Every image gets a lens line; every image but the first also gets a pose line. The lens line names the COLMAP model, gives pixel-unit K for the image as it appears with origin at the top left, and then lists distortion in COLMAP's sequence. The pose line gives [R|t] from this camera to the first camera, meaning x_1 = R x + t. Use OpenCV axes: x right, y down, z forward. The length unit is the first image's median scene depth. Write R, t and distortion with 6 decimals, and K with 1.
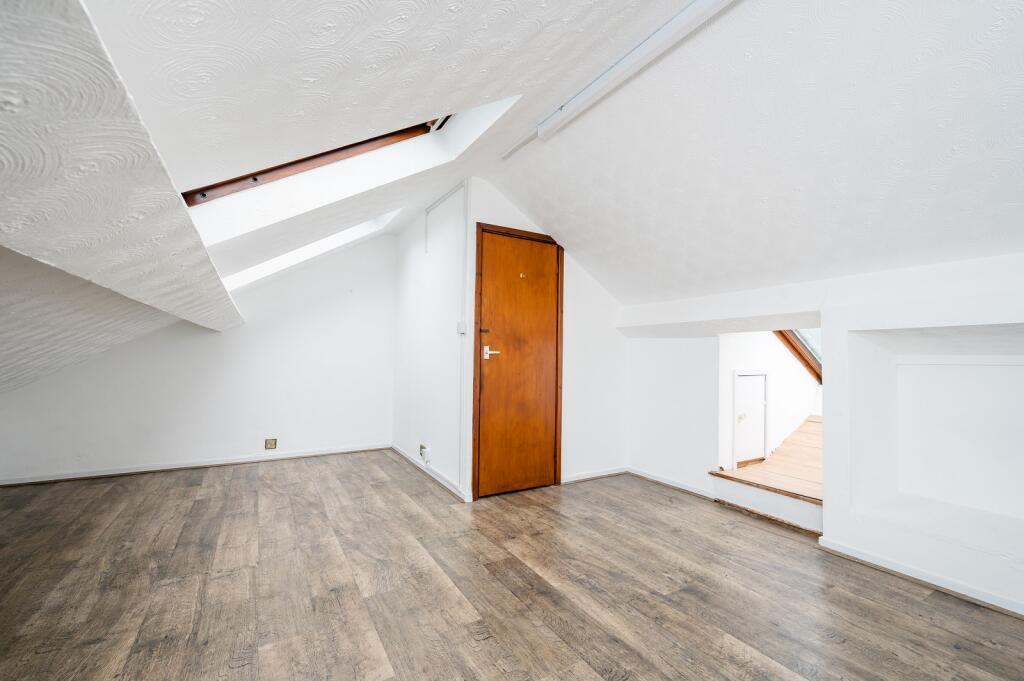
lens RADIAL K [[422.2, 0, 506.8], [0, 422.2, 347.1], [0, 0, 1]] dist [-0.000897, -0.000631]
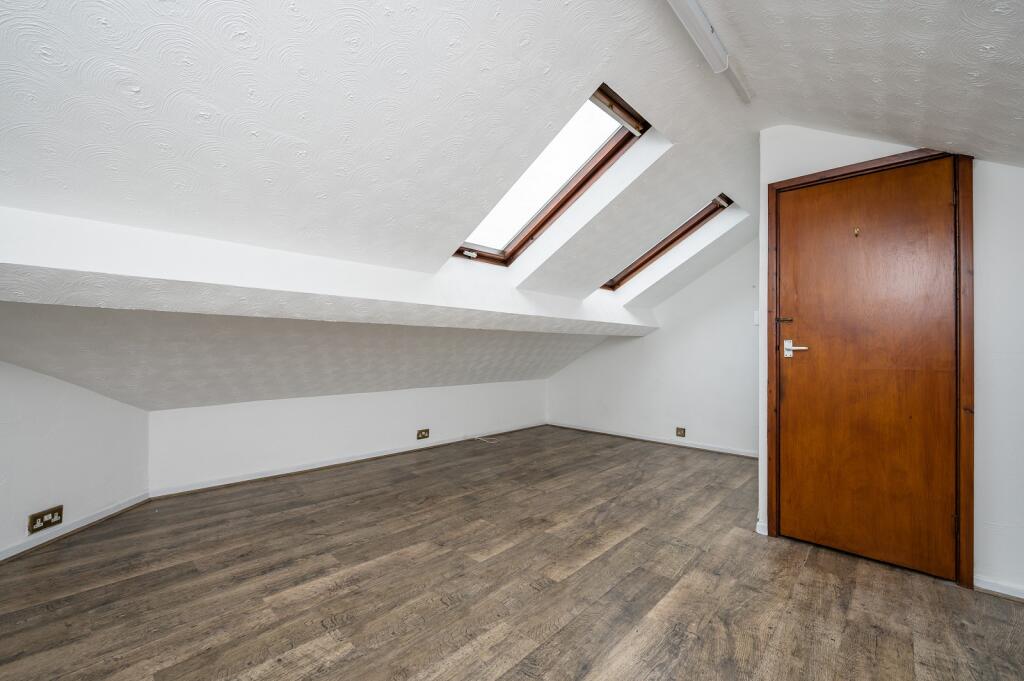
lens RADIAL K [[422.2, 0, 506.4], [0, 422.2, 344.0], [0, 0, 1]] dist [-0.000897, -0.000631]
pose [[0.275821, -0.027837, -0.960806, 0.613803], [0.012399, 0.999600, -0.025401, 0.020039], [0.961129, -0.004907, 0.276056, 0.339307]]
